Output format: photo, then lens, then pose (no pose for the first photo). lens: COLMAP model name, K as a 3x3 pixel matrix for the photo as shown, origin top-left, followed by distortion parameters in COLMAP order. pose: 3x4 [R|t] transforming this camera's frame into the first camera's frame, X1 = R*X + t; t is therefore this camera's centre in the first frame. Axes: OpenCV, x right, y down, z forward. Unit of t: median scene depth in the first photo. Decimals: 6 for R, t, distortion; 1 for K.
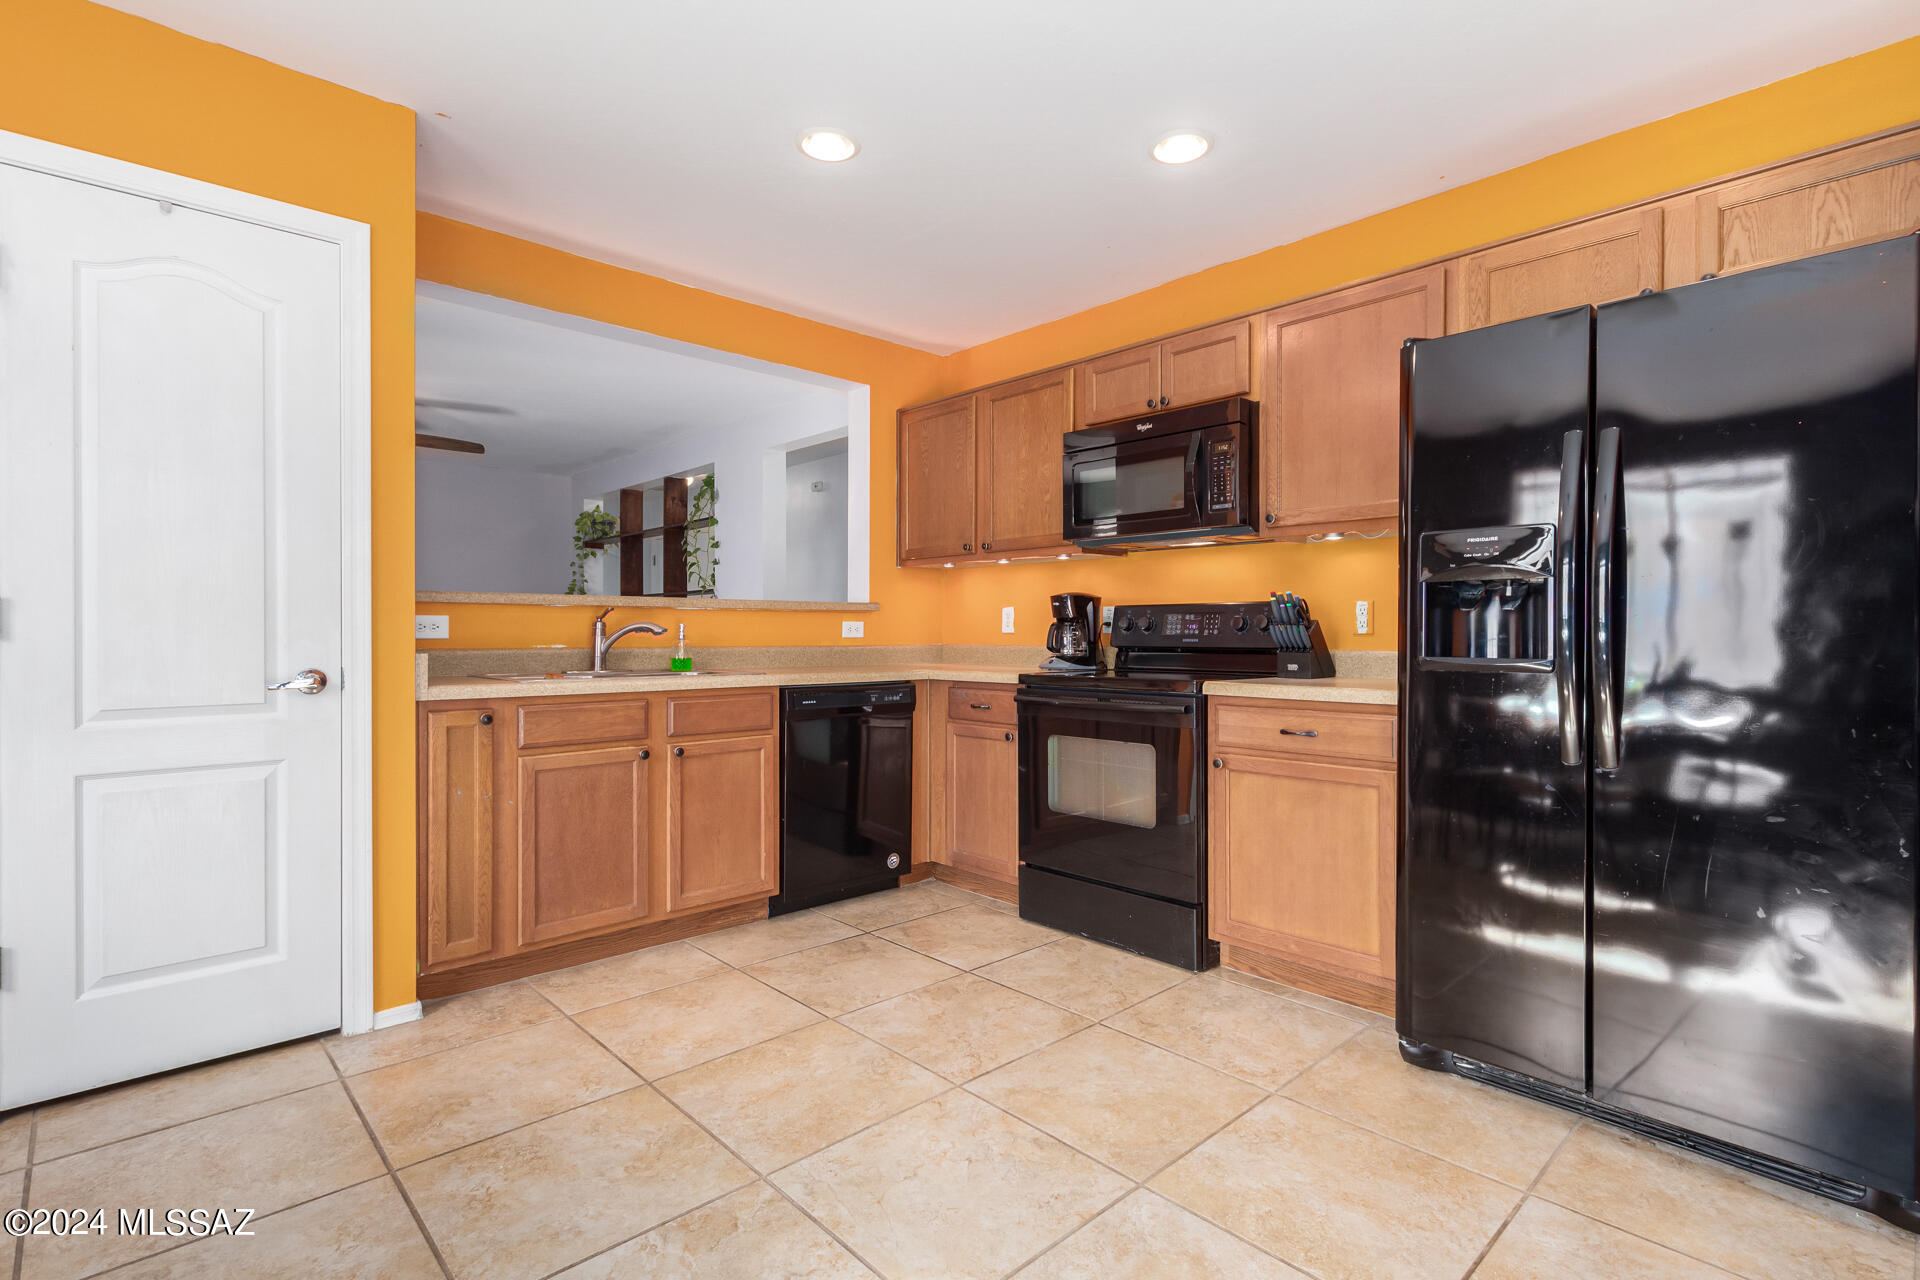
lens RADIAL K [[917.5, 0, 969.5], [0, 917.5, 622.6], [0, 0, 1]] dist [0.010118, -0.001398]
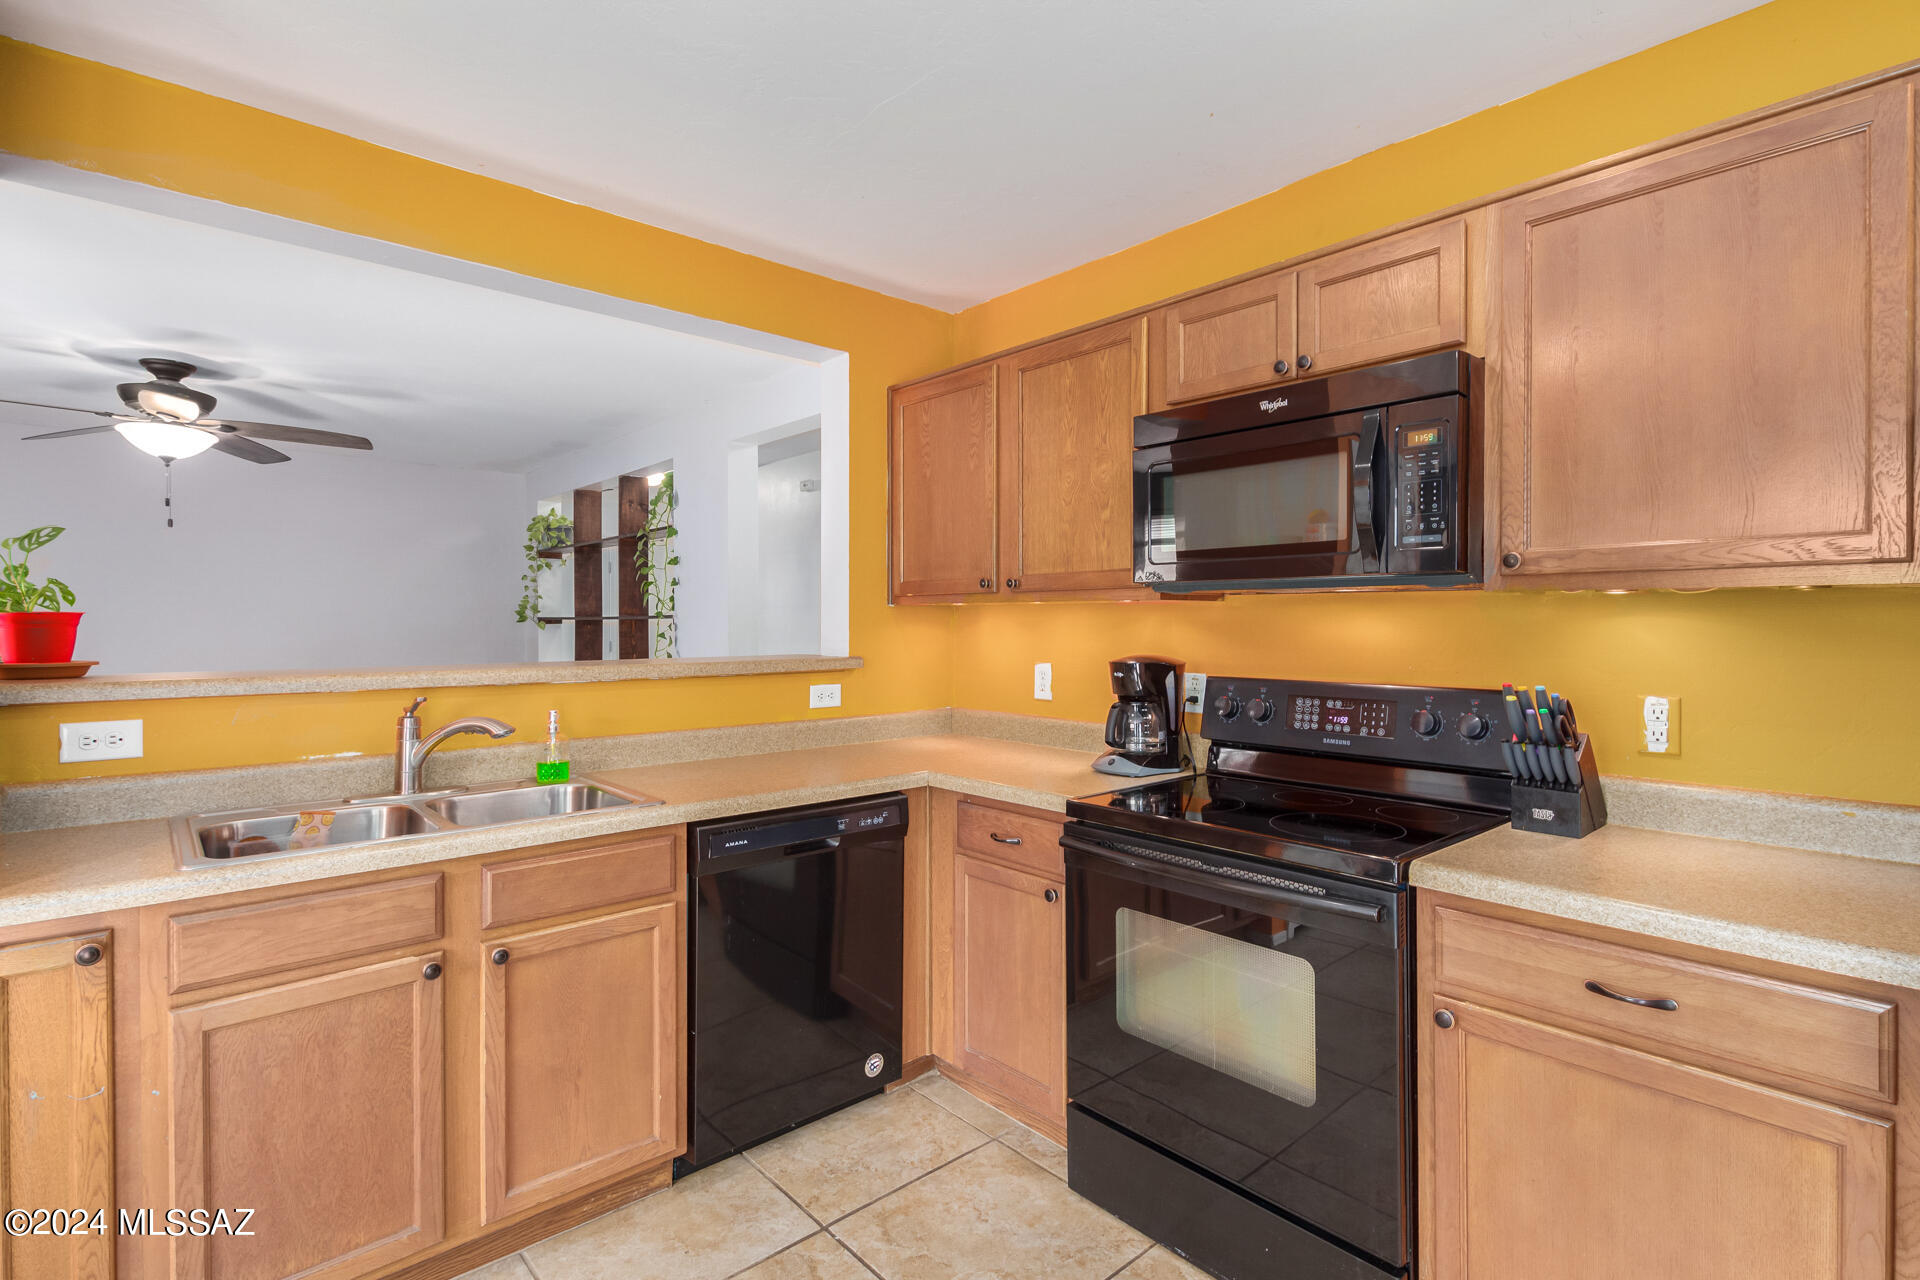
lens RADIAL K [[917.5, 0, 969.5], [0, 917.5, 622.6], [0, 0, 1]] dist [0.010118, -0.001398]
pose [[0.999753, -0.001777, -0.022155, 0.001096], [0.002033, 0.999931, 0.011533, -0.071164], [0.022133, -0.011576, 0.999688, 0.359903]]
